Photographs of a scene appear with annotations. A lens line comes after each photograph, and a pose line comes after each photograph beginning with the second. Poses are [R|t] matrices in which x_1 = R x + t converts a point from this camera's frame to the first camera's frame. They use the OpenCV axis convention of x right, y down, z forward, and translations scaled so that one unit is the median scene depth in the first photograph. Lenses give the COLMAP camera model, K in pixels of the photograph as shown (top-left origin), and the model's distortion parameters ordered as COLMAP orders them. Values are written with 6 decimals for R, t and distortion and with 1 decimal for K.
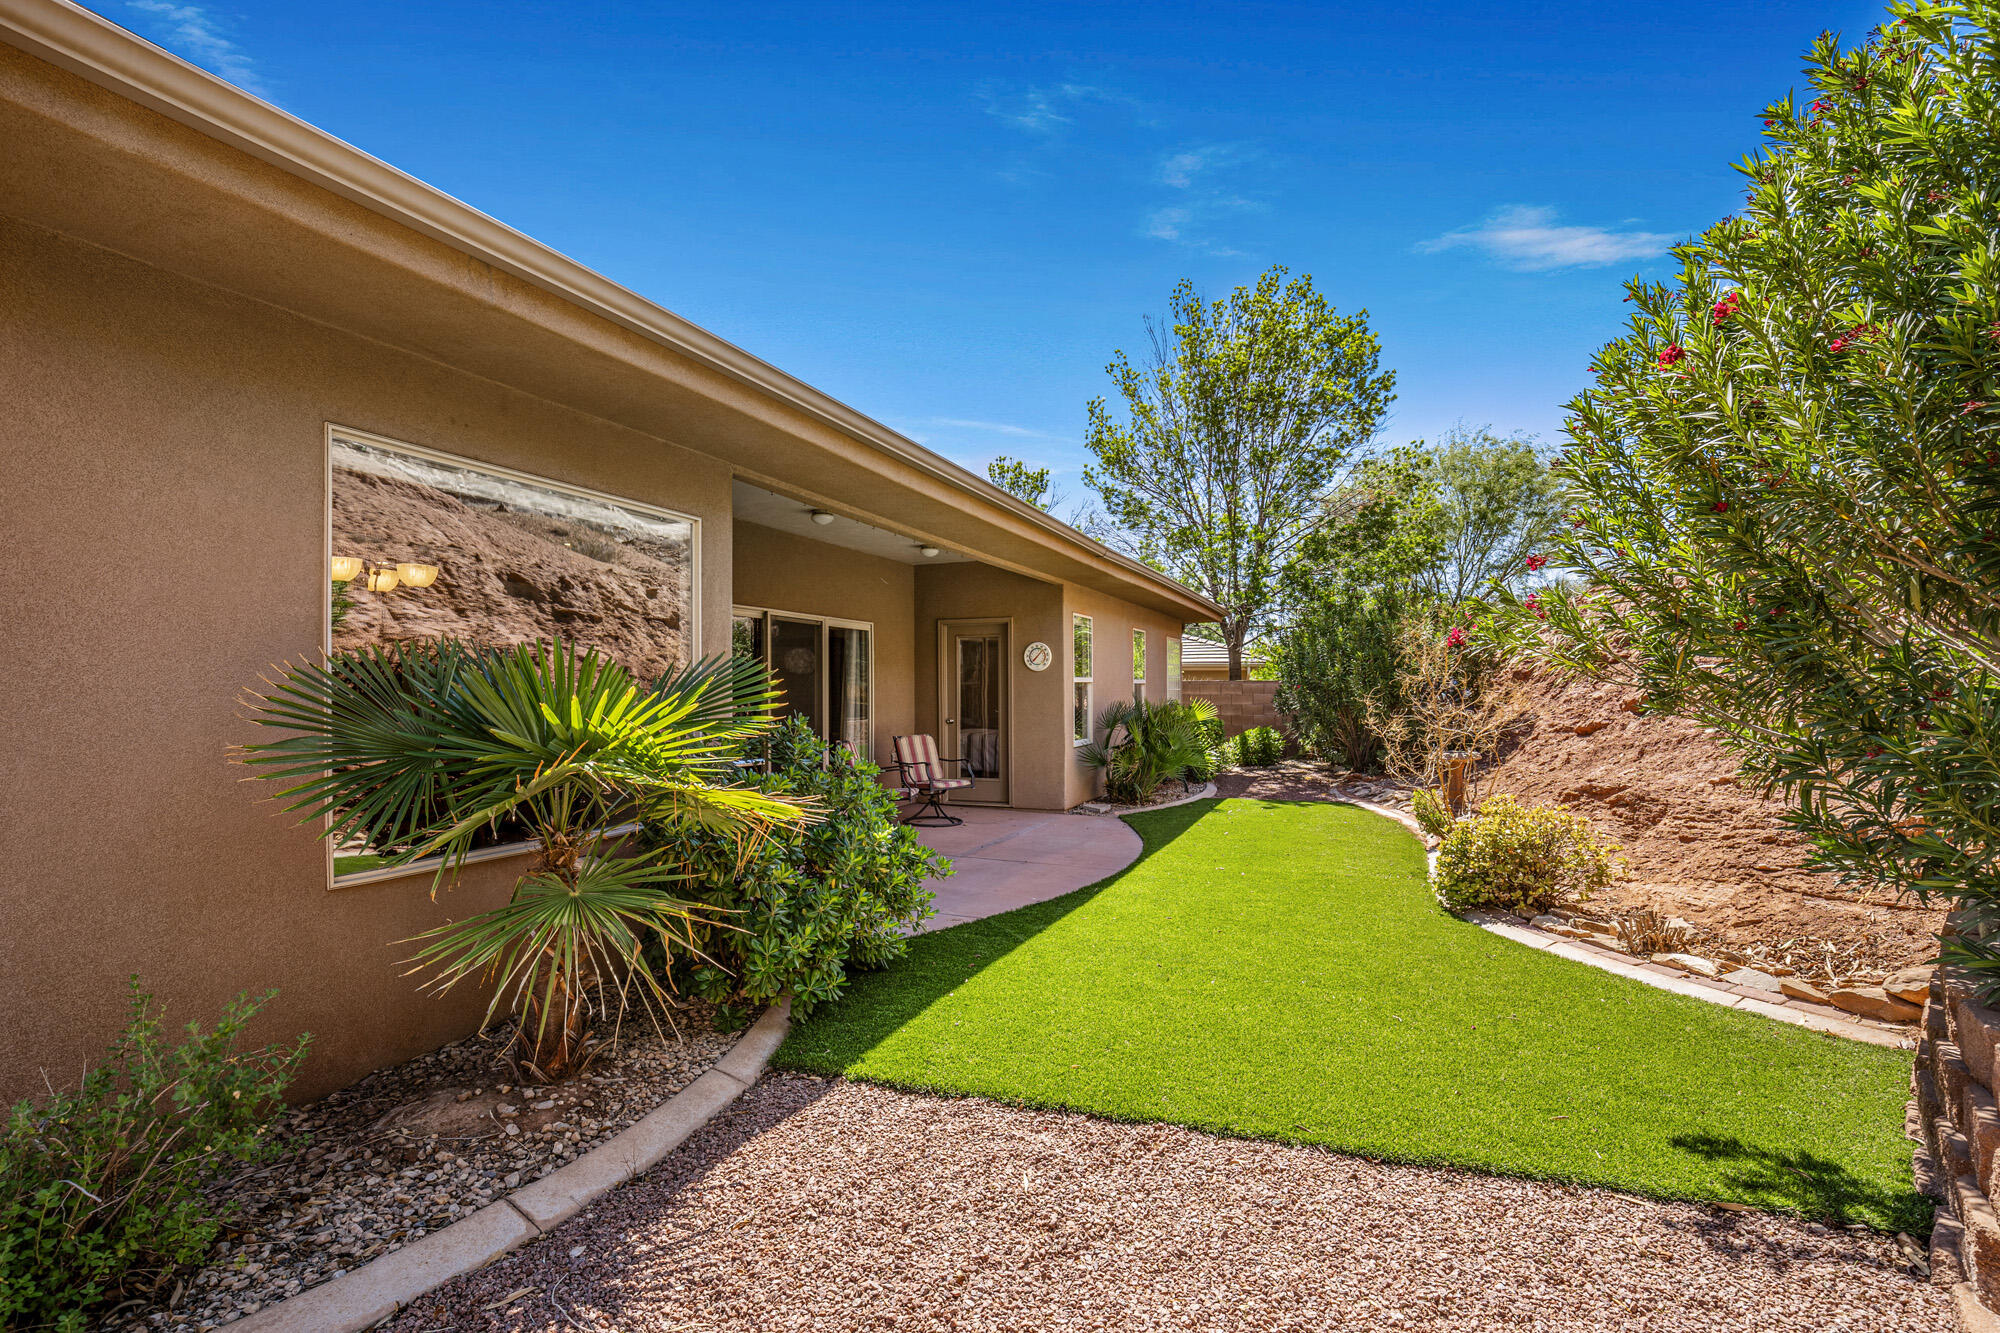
lens RADIAL K [[922.5, 0, 1002.5], [0, 922.5, 677.1], [0, 0, 1]] dist [-0.026575, -0.000128]
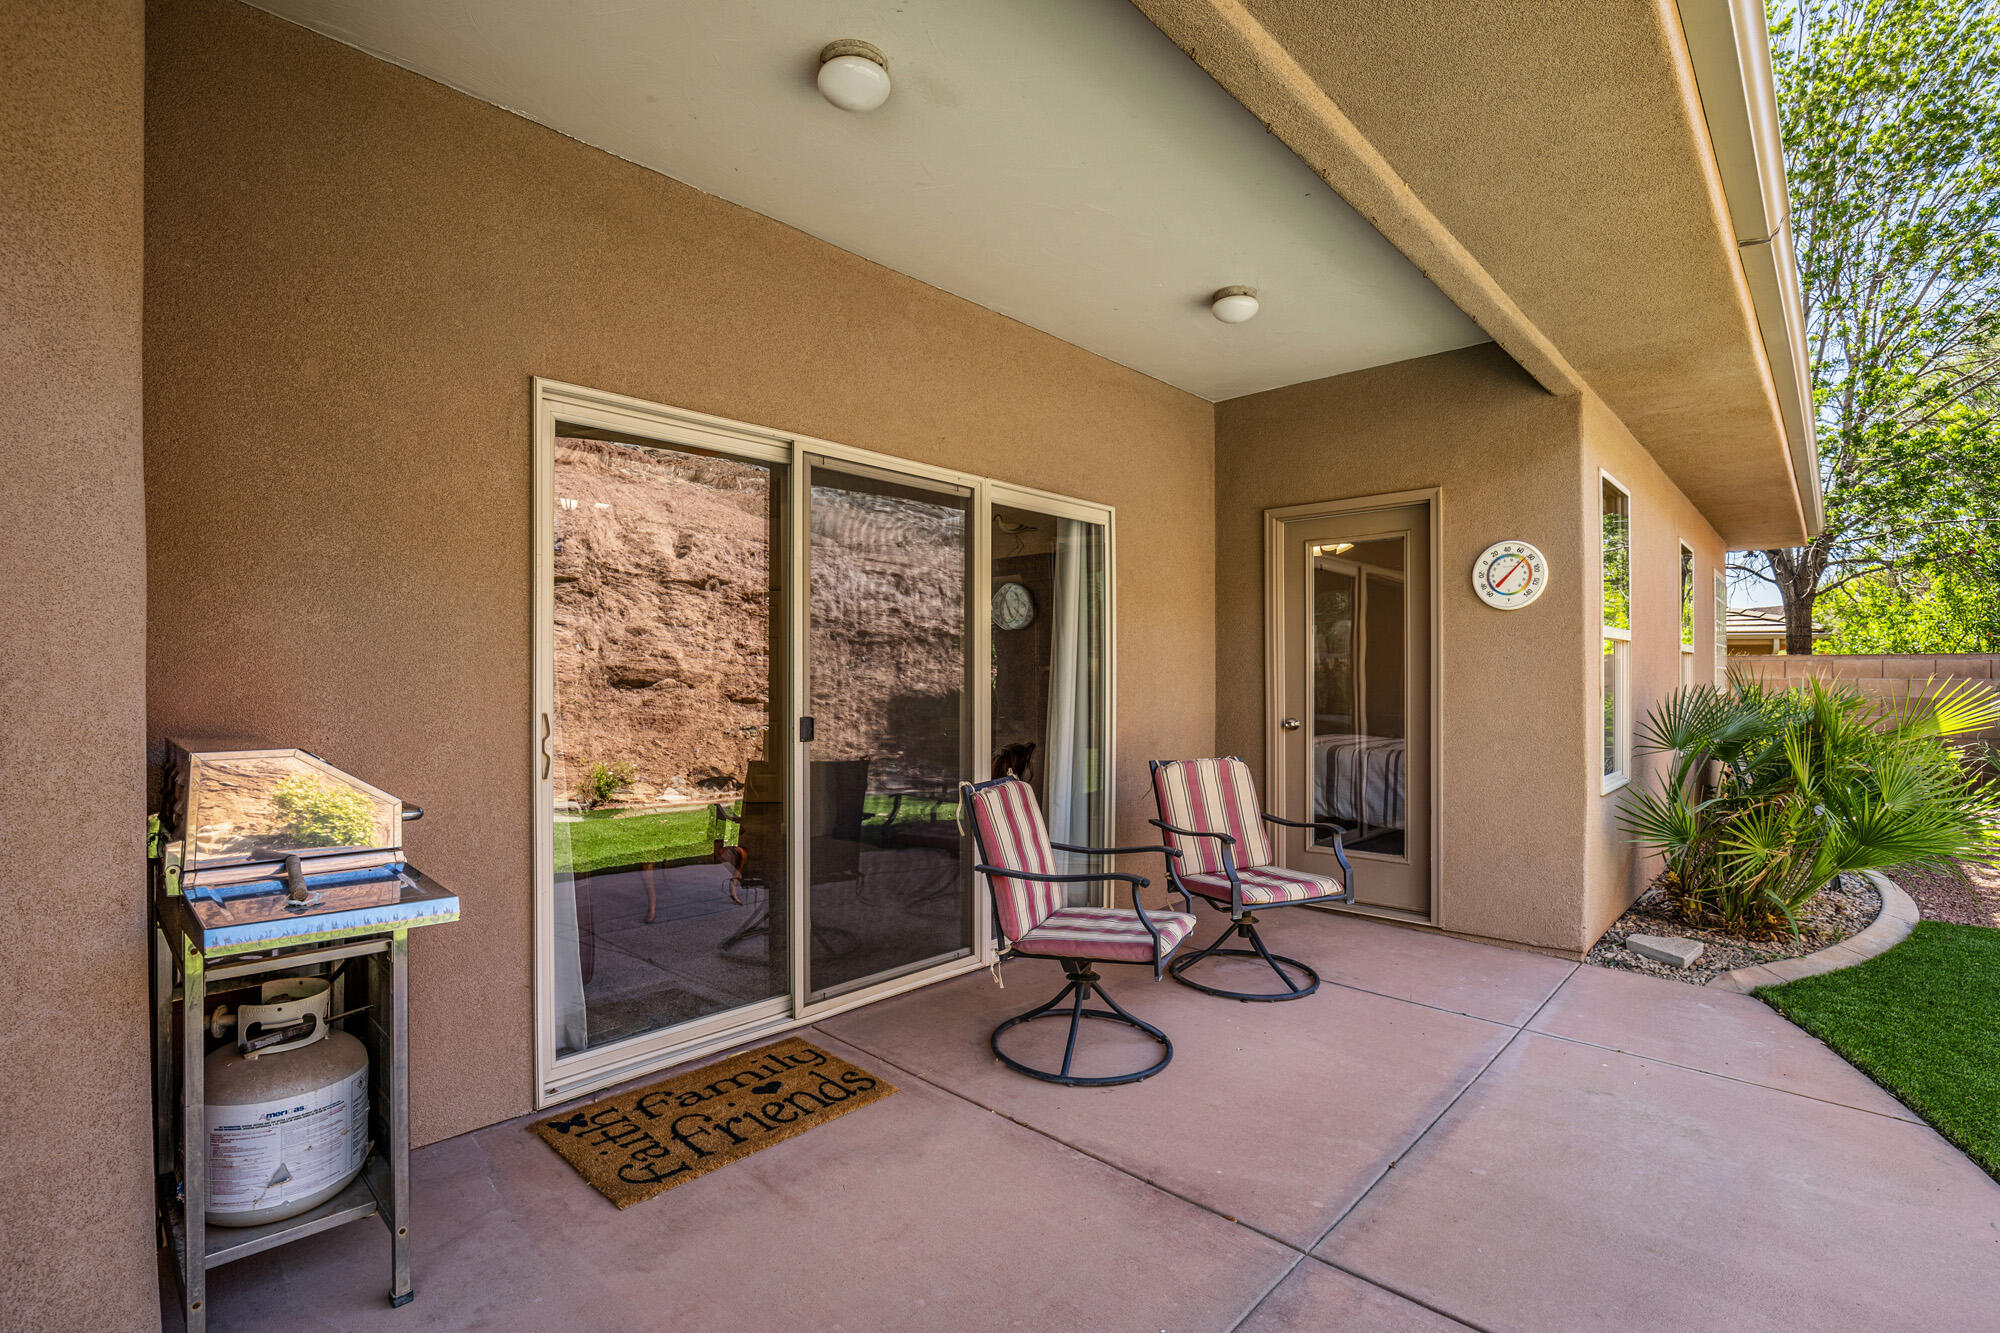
lens RADIAL K [[922.5, 0, 1013.7], [0, 922.5, 672.5], [0, 0, 1]] dist [-0.026575, -0.000128]
pose [[0.937786, 0.002642, -0.347205, -0.028063], [0.000138, 0.999968, 0.007981, 0.018513], [0.347215, -0.007533, 0.937755, 0.537092]]
